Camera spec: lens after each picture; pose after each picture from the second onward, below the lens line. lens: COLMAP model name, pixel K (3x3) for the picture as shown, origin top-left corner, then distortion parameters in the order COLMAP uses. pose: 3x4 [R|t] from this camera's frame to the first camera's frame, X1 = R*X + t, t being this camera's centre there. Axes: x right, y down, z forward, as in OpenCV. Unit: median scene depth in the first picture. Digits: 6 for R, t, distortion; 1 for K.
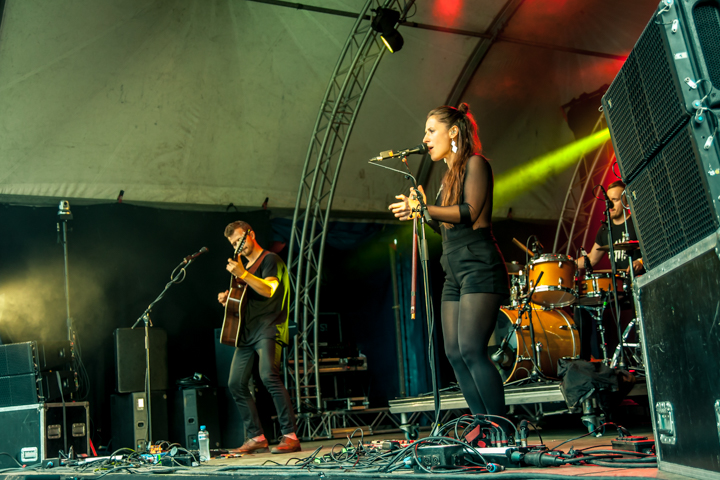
lens RADIAL K [[1005.9, 0, 360.0], [0, 1005.9, 240.0], [0, 0, 1]] dist [-0.011688, -0.012453]
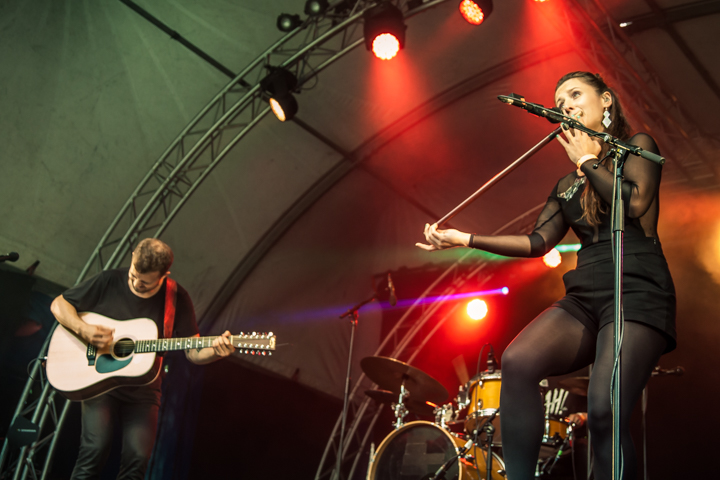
lens RADIAL K [[1005.7, 0, 360.0], [0, 1005.7, 240.0], [0, 0, 1]] dist [0.014908, 0.079905]
pose [[0.901631, 0.297791, 0.313661, -0.118990], [-0.215504, 0.938099, -0.271160, 0.099088], [-0.374994, 0.176891, 0.909994, 0.214409]]
